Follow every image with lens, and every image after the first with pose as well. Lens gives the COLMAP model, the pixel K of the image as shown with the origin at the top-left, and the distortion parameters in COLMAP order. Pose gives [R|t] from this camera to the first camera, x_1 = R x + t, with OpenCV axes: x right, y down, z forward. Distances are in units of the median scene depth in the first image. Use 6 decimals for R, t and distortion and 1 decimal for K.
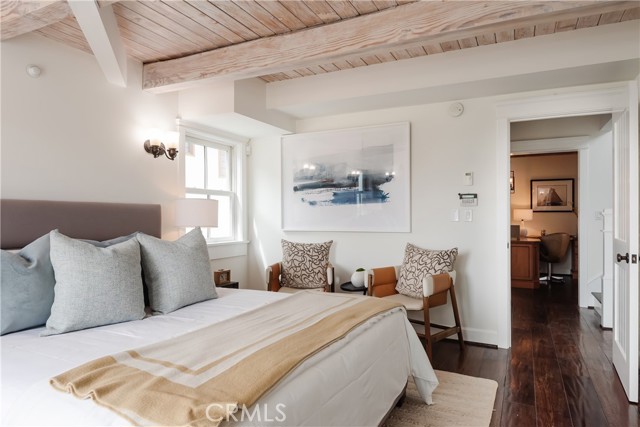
lens RADIAL K [[395.6, 0, 321.0], [0, 395.6, 218.3], [0, 0, 1]] dist [0.010575, -0.011550]
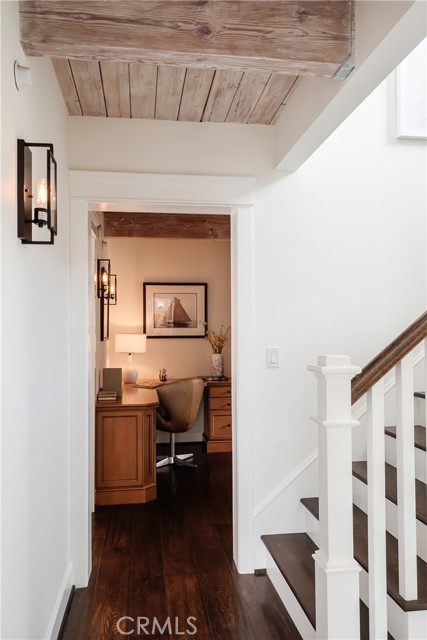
lens RADIAL K [[511.5, 0, 213.5], [0, 511.5, 321.9], [0, 0, 1]] dist [0.003316, 0.001439]
pose [[0.818534, 0.012915, 0.574312, 0.198332], [0.001970, 0.999678, -0.025288, -0.021276], [-0.574454, 0.021830, 0.818246, 0.356274]]
